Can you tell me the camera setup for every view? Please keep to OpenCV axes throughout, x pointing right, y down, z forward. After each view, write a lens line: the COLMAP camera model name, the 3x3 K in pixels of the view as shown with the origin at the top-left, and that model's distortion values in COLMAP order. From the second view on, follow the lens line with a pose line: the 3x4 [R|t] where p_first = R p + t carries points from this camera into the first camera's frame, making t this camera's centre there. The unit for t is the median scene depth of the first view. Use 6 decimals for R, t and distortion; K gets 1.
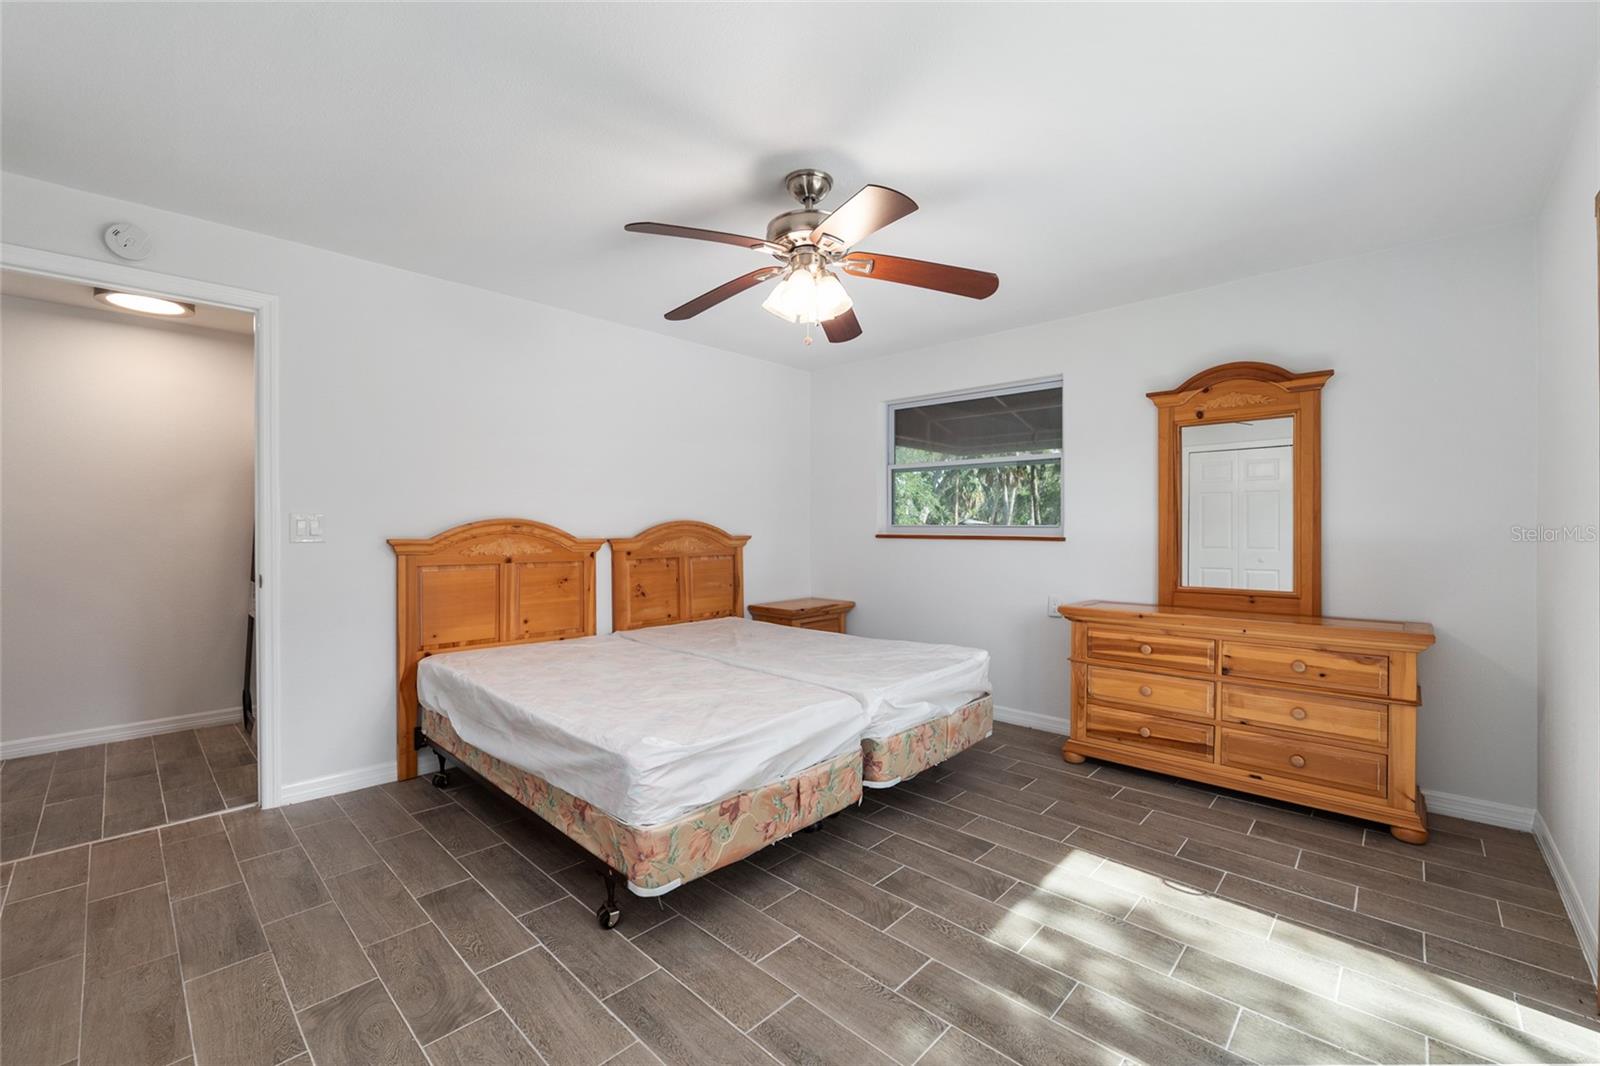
lens RADIAL K [[658.0, 0, 799.7], [0, 658.0, 534.4], [0, 0, 1]] dist [-0.014242, 0.000366]
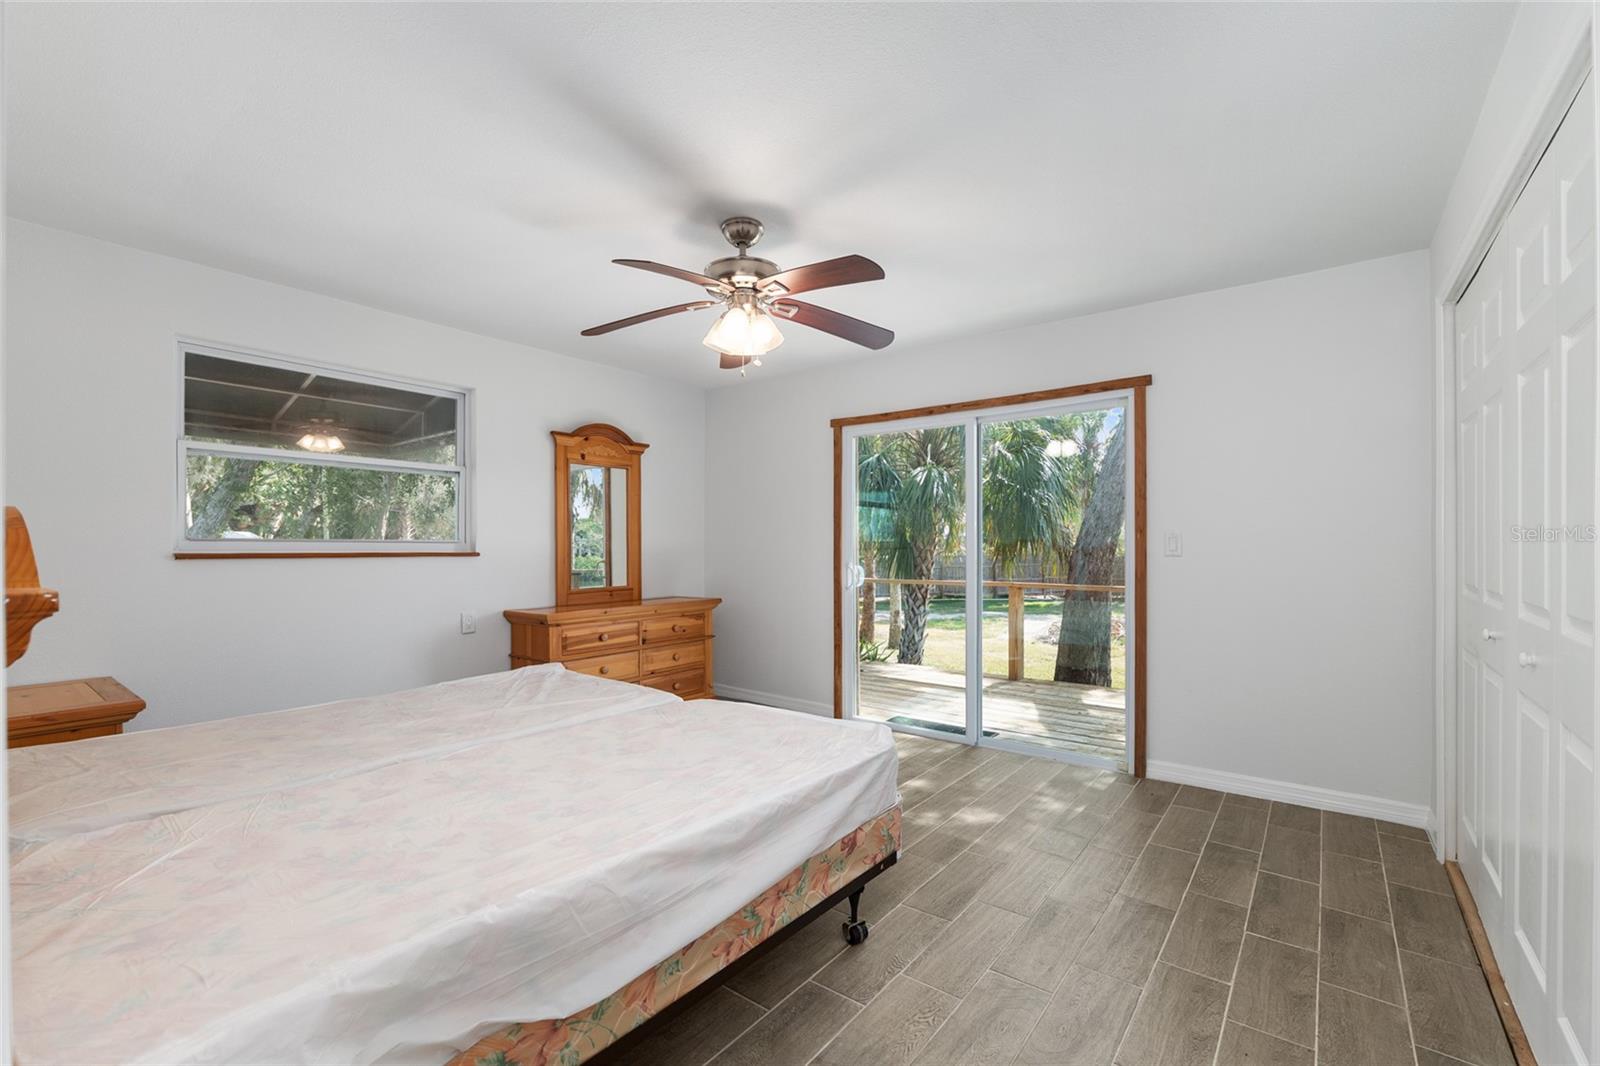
lens RADIAL K [[685.4, 0, 797.3], [0, 685.4, 538.5], [0, 0, 1]] dist [-0.007692, 0.000386]
pose [[-0.099181, 0.003579, 0.995063, -0.839157], [0.007703, 0.999966, -0.002829, -0.012206], [-0.995040, 0.007384, -0.099205, 0.749147]]
